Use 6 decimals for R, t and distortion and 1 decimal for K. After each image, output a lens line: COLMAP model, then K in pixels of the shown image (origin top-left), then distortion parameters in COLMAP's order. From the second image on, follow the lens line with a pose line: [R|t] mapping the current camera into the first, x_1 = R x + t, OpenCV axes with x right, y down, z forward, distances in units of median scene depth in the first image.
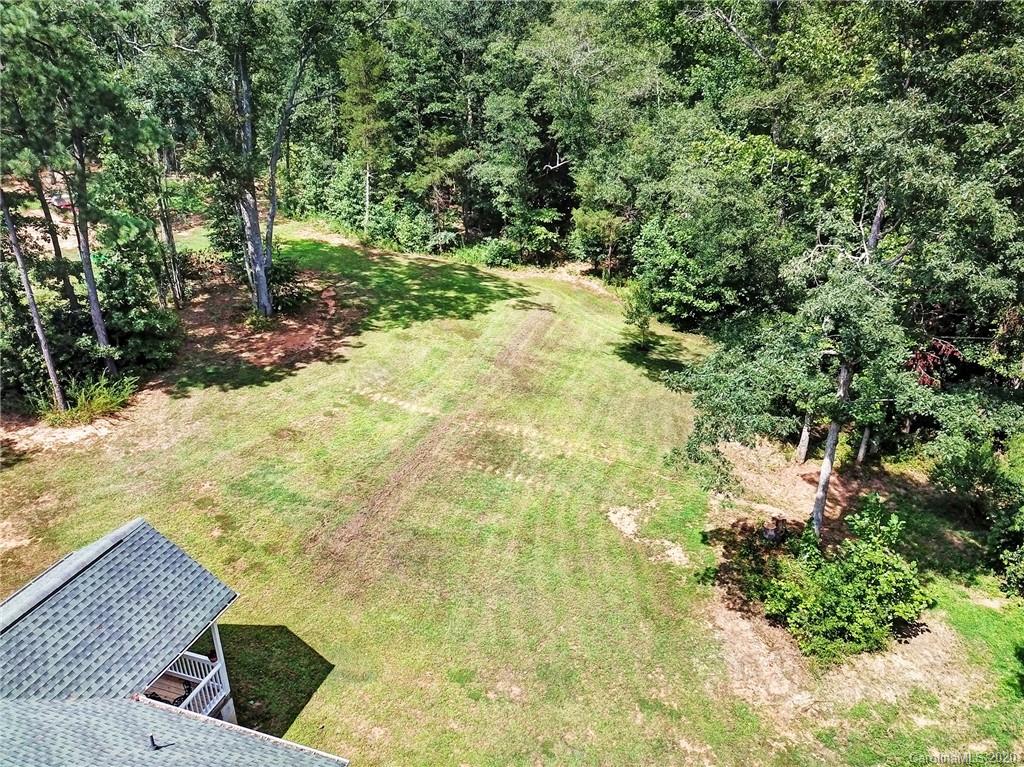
lens RADIAL K [[794.6, 0, 523.9], [0, 794.6, 383.1], [0, 0, 1]] dist [0.001287, 0.003543]
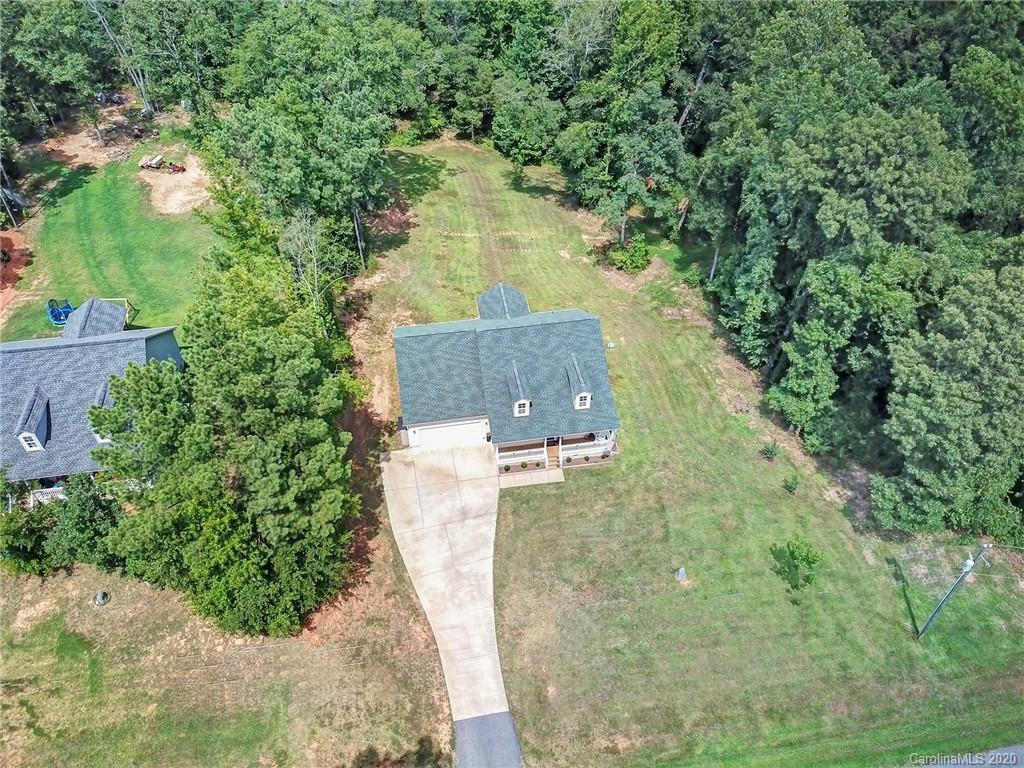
lens RADIAL K [[797.0, 0, 512.0], [0, 797.0, 384.0], [0, 0, 1]] dist [0.033471, -0.131360]
pose [[0.887840, -0.323428, 0.327315, -0.728135], [0.198251, 0.910772, 0.362203, -0.312978], [-0.415256, -0.256687, 0.872740, -1.031709]]
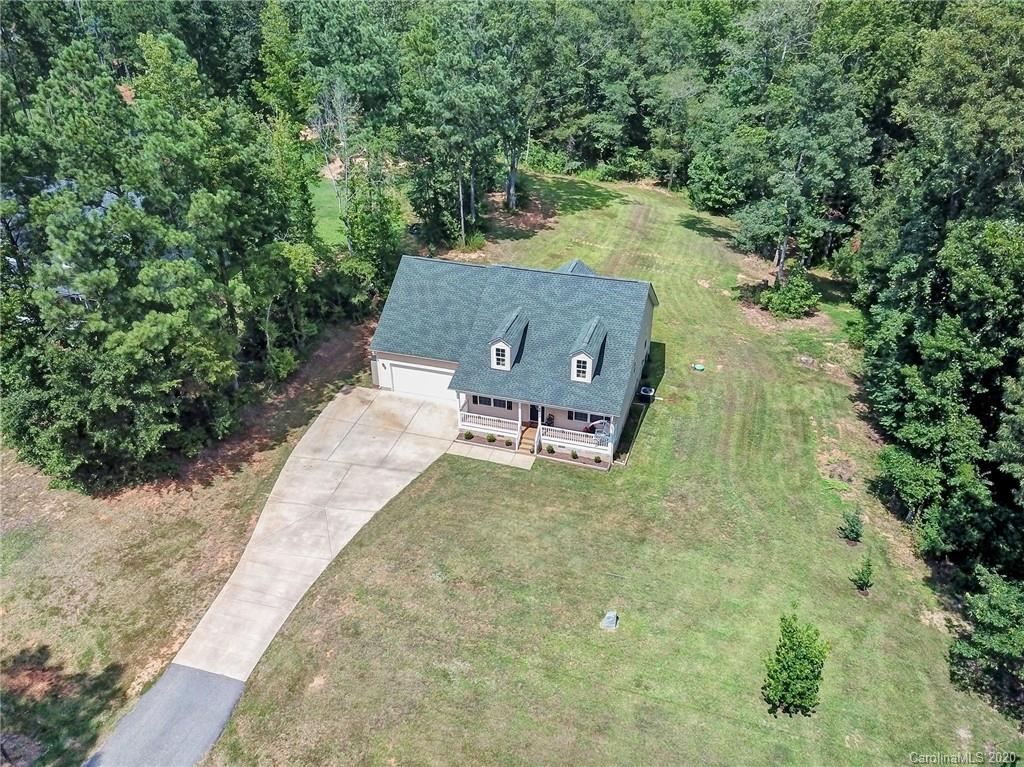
lens RADIAL K [[789.9, 0, 516.4], [0, 789.9, 385.9], [0, 0, 1]] dist [-0.003660, 0.004826]
pose [[0.999829, -0.015486, 0.010108, -0.292229], [0.014333, 0.994305, 0.105599, 0.130829], [-0.011686, -0.105436, 0.994357, -0.887062]]
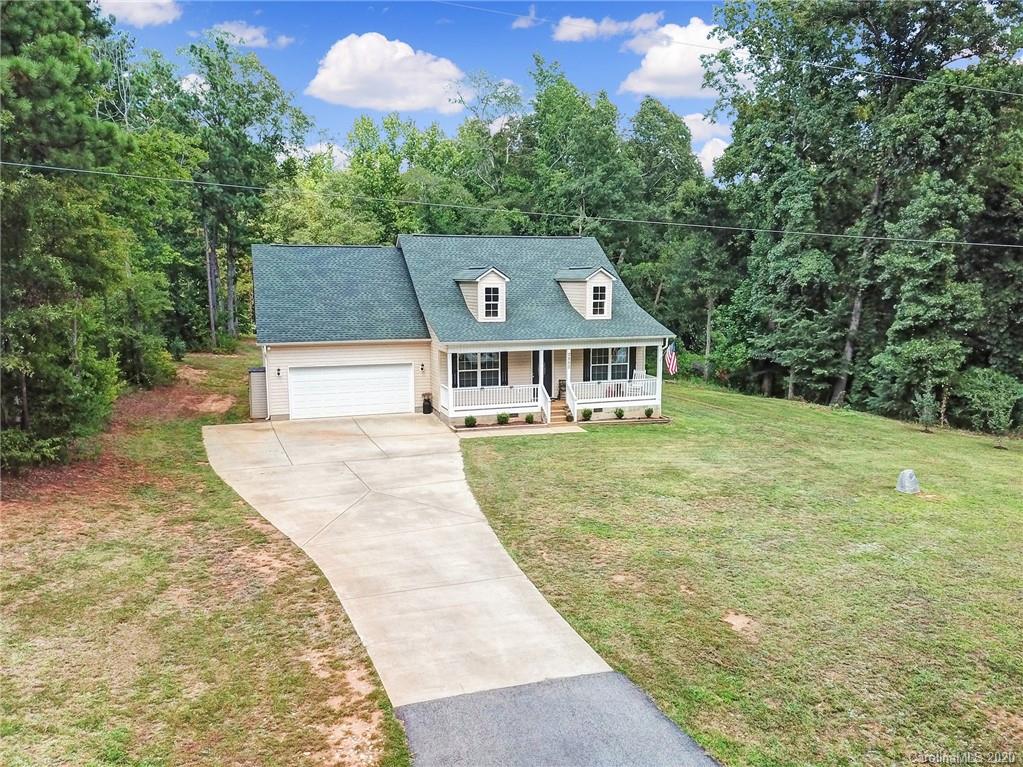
lens RADIAL K [[789.2, 0, 515.9], [0, 789.2, 385.9], [0, 0, 1]] dist [-0.003660, 0.004826]
pose [[0.801222, -0.091056, 0.591398, -0.698747], [0.258464, 0.944060, -0.204809, 0.414193], [-0.539667, 0.316953, 0.779937, -0.440320]]
